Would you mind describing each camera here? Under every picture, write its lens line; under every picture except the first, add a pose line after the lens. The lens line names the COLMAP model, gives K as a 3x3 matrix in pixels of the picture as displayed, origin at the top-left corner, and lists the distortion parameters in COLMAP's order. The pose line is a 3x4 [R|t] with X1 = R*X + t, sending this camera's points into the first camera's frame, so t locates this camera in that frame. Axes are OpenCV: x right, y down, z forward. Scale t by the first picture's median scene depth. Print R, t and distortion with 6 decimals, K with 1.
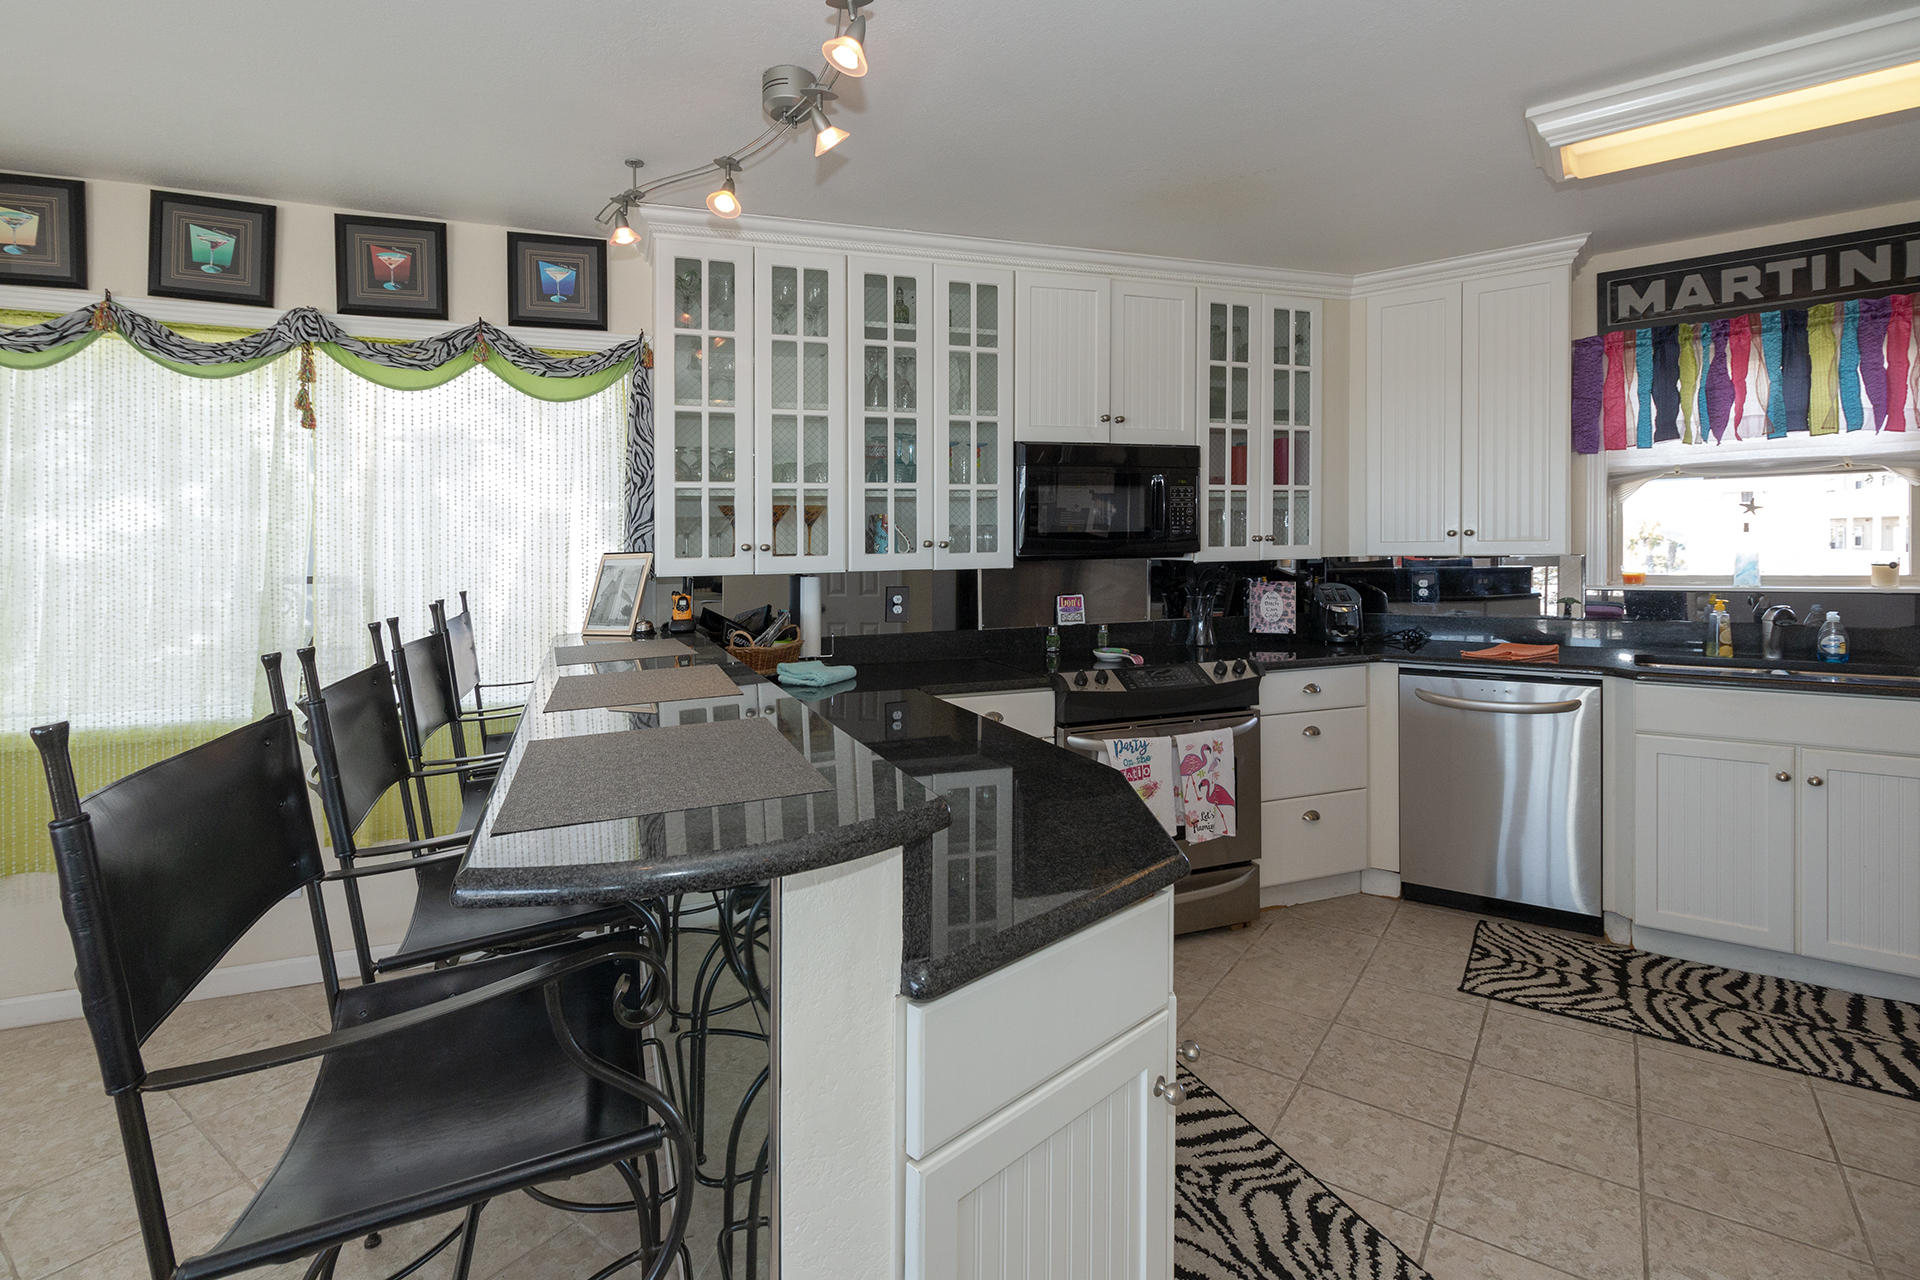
lens RADIAL K [[884.8, 0, 947.8], [0, 884.8, 567.9], [0, 0, 1]] dist [-0.002118, 0.000209]
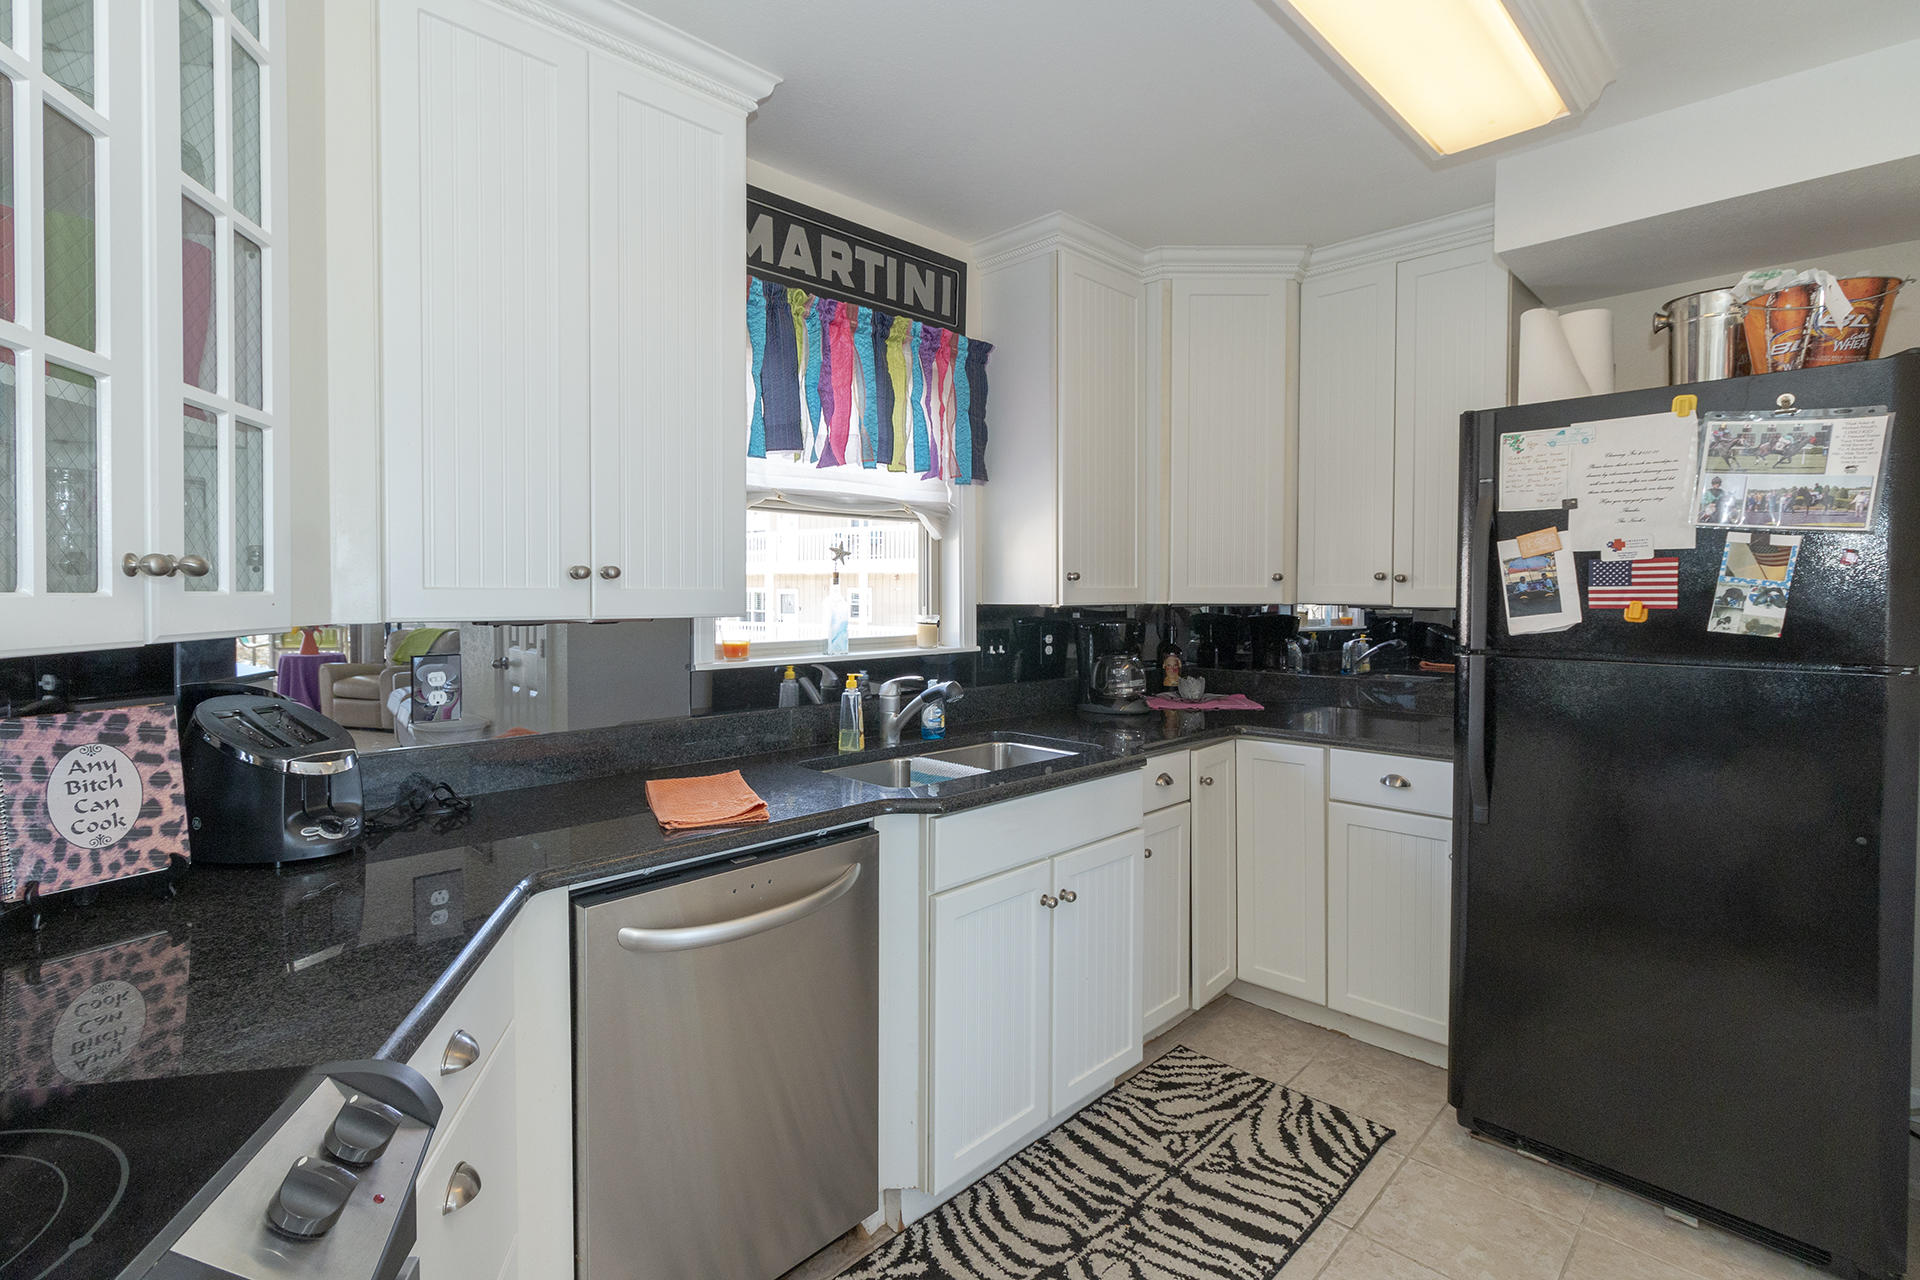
lens RADIAL K [[911.1, 0, 954.0], [0, 911.1, 622.2], [0, 0, 1]] dist [0.001872, -0.000132]
pose [[0.151184, -0.016881, 0.988362, 0.129530], [0.019400, 0.999712, 0.014108, -0.017191], [-0.988315, 0.017041, 0.151468, 0.821472]]
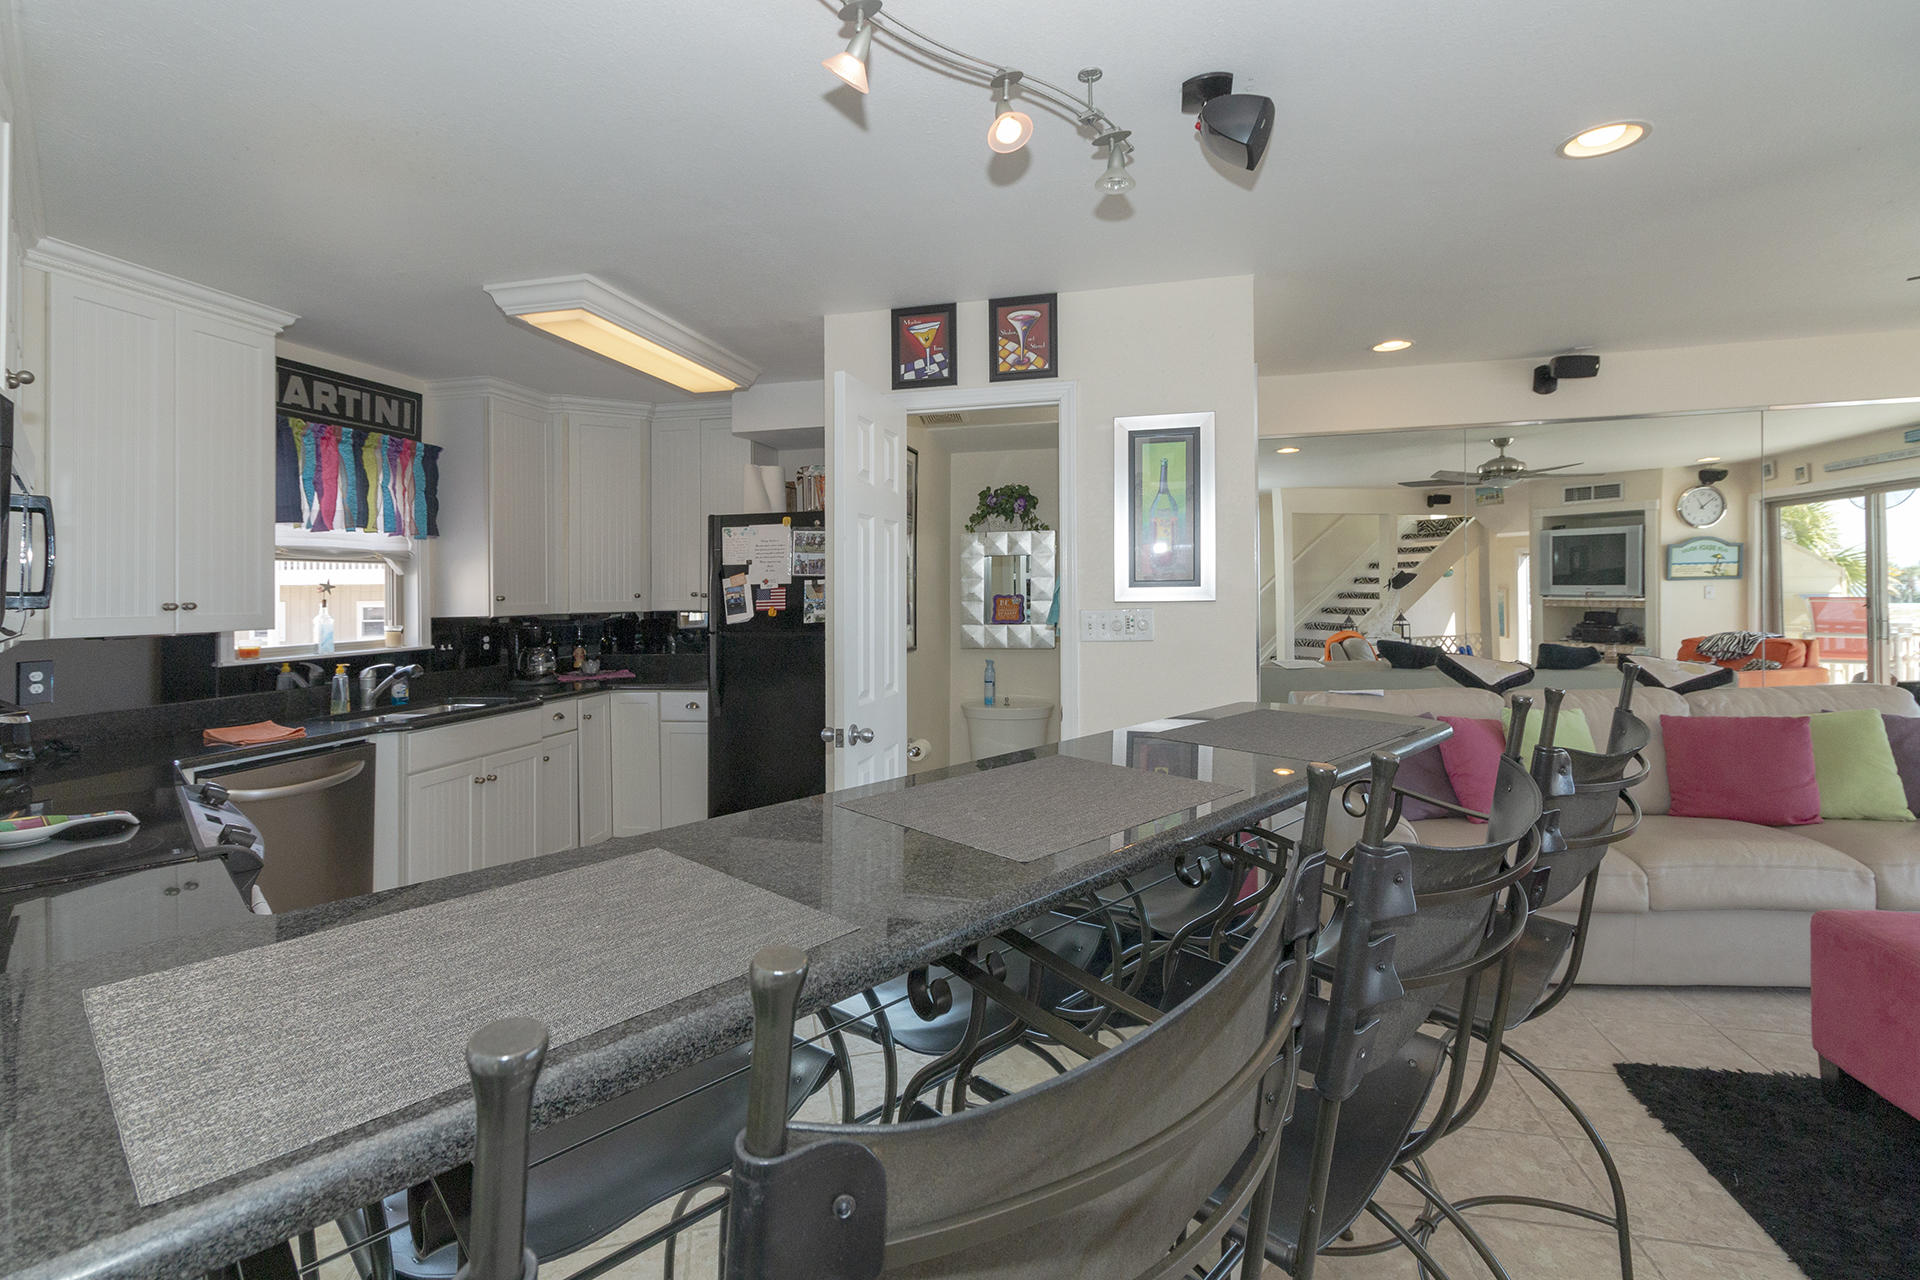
lens RADIAL K [[884.8, 0, 947.8], [0, 884.8, 567.9], [0, 0, 1]] dist [-0.002118, 0.000209]
pose [[-0.395884, 0.049951, 0.916941, -0.532132], [0.047002, 0.998313, -0.034091, -0.014199], [-0.917097, 0.029603, -0.397564, 0.746314]]
